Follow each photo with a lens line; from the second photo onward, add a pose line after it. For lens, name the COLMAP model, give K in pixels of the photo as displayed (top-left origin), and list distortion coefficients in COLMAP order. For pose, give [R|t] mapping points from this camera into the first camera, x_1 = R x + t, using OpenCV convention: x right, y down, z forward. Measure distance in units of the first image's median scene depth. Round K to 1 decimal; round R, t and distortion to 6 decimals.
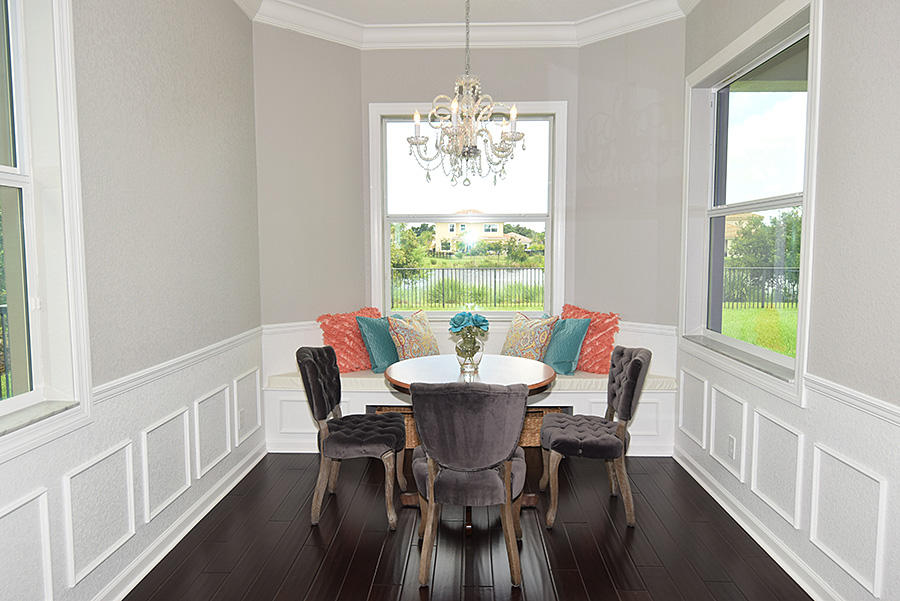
lens RADIAL K [[591.2, 0, 450.0], [0, 591.2, 300.5], [0, 0, 1]] dist [-0.002720, -0.004153]
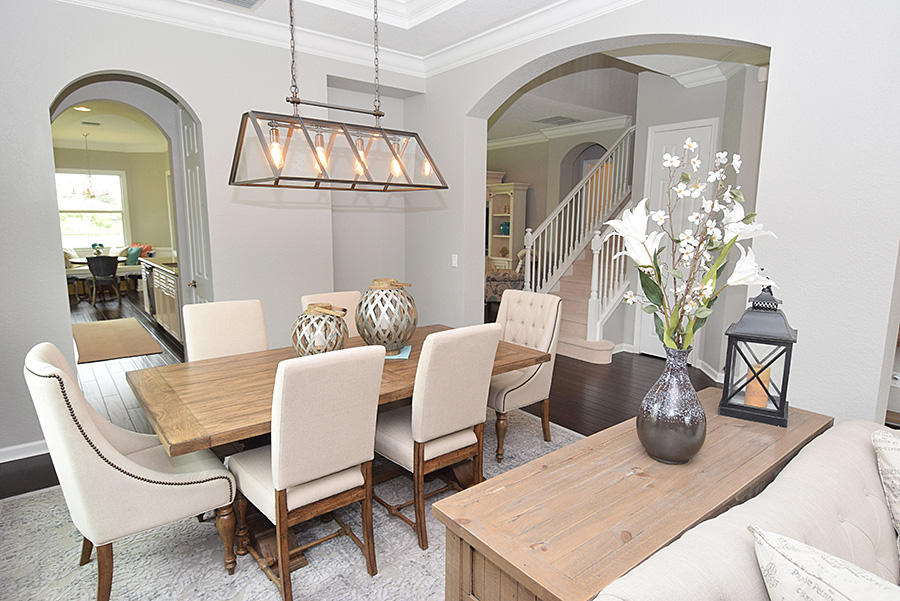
lens RADIAL K [[519.5, 0, 450.0], [0, 519.5, 300.5], [0, 0, 1]] dist [-0.003790, -0.001014]
pose [[0.764300, -0.093271, 0.638080, -0.268019], [0.046997, 0.994910, 0.089137, 0.137433], [-0.643146, -0.038139, 0.764793, -2.010417]]
